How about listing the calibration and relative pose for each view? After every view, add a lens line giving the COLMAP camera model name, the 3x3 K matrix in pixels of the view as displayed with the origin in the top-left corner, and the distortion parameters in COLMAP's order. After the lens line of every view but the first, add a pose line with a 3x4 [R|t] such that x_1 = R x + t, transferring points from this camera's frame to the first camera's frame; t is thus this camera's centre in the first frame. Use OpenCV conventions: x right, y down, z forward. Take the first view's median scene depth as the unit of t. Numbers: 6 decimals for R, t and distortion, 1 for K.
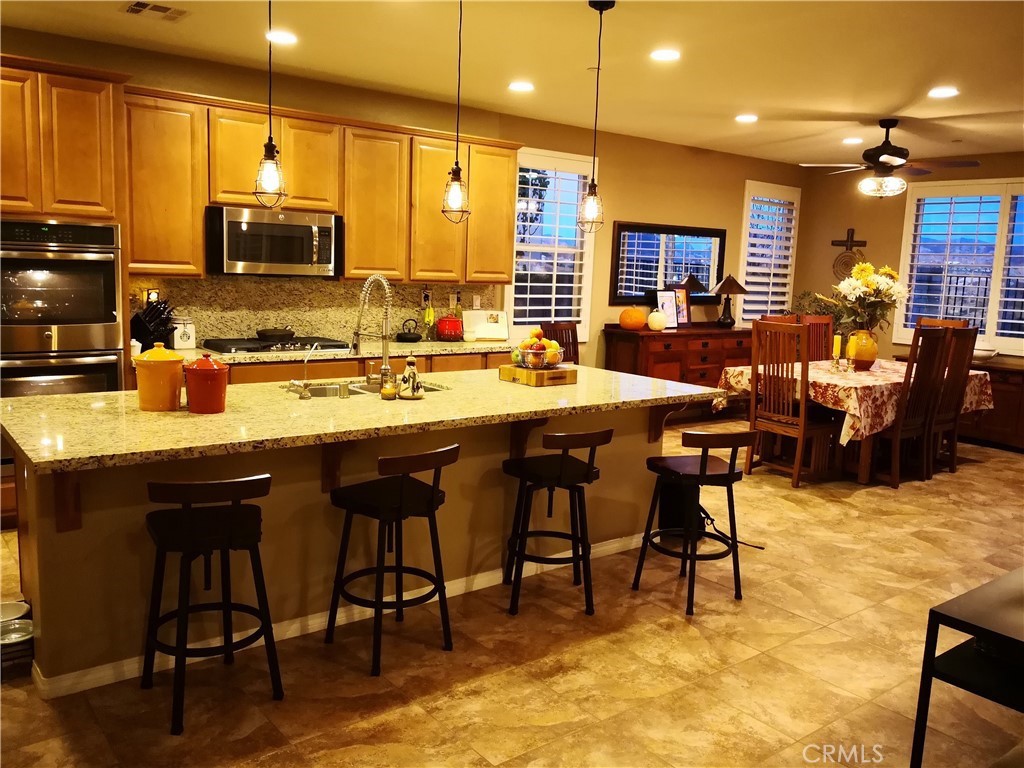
lens RADIAL K [[835.8, 0, 512.0], [0, 835.8, 384.0], [0, 0, 1]] dist [0.047598, -0.073408]
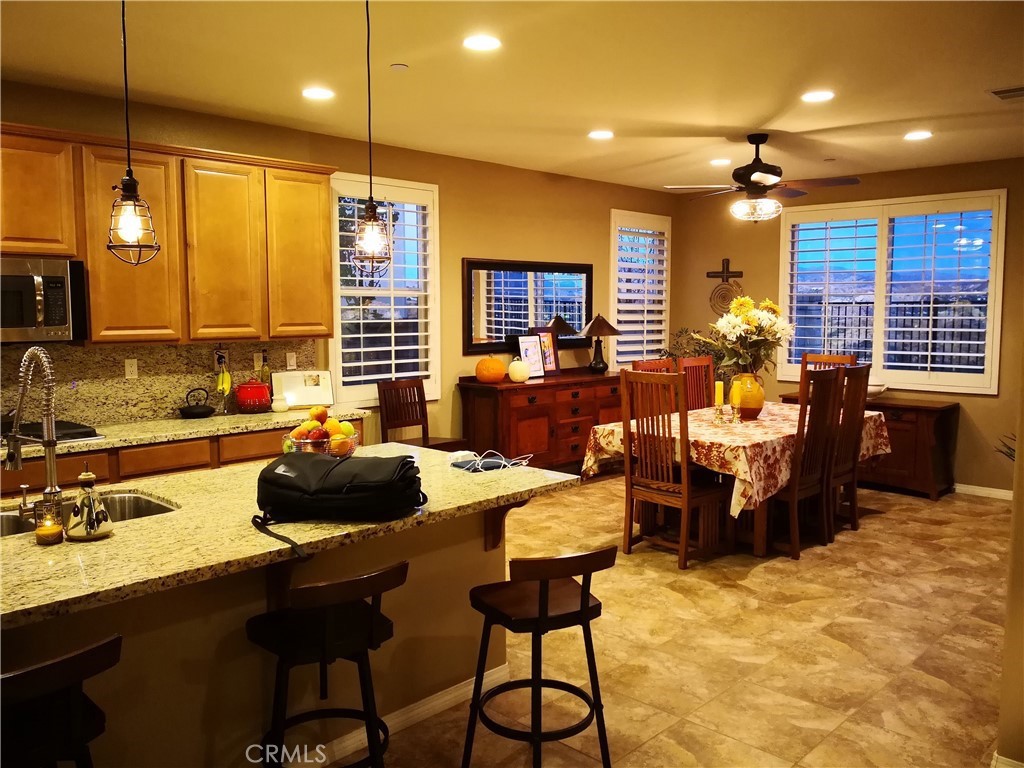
lens RADIAL K [[834.6, 0, 517.9], [0, 834.6, 381.8], [0, 0, 1]] dist [0.046125, -0.075685]
pose [[0.990222, -0.050010, 0.130231, 0.081052], [0.056225, 0.997426, -0.044488, -0.035015], [-0.127671, 0.051376, 0.990485, 0.199981]]
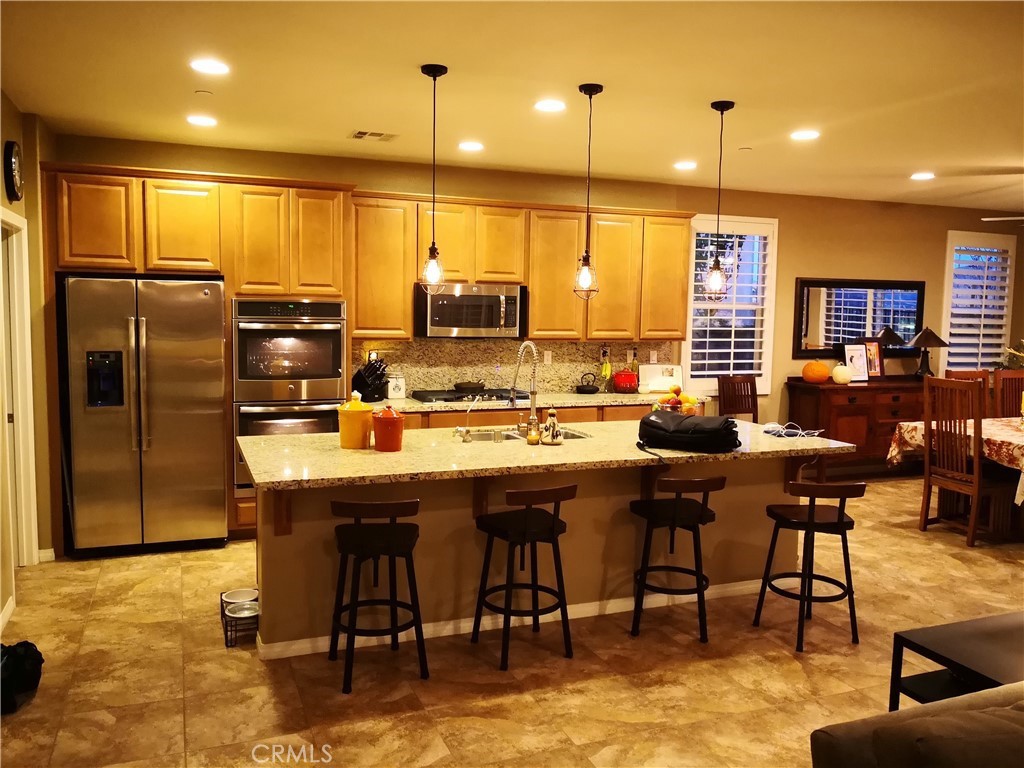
lens RADIAL K [[834.6, 0, 517.9], [0, 834.6, 381.8], [0, 0, 1]] dist [0.046125, -0.075685]
pose [[0.961969, 0.006127, -0.273090, 0.100408], [-0.021870, 0.998267, -0.054642, -0.003621], [0.272282, 0.058536, 0.960435, -0.103066]]
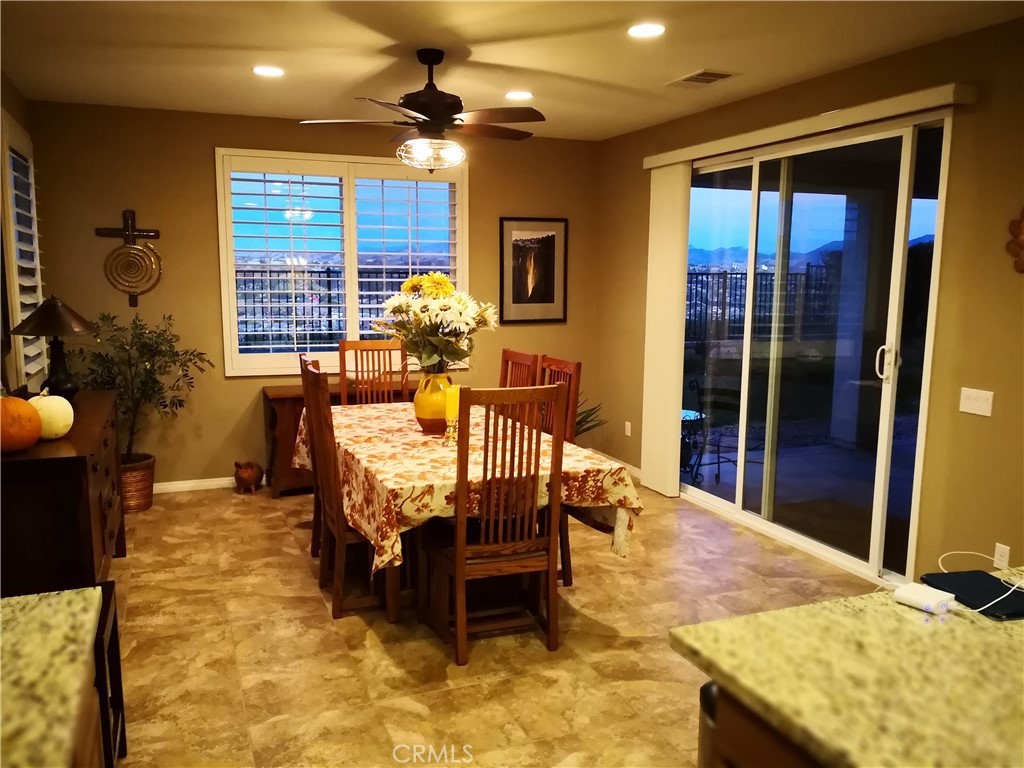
lens RADIAL K [[835.8, 0, 512.0], [0, 835.8, 384.0], [0, 0, 1]] dist [0.047598, -0.073408]
pose [[0.279686, -0.164094, 0.945964, -0.221580], [0.134659, 0.982251, 0.130575, -0.154665], [-0.950601, 0.090862, 0.296819, 0.870753]]
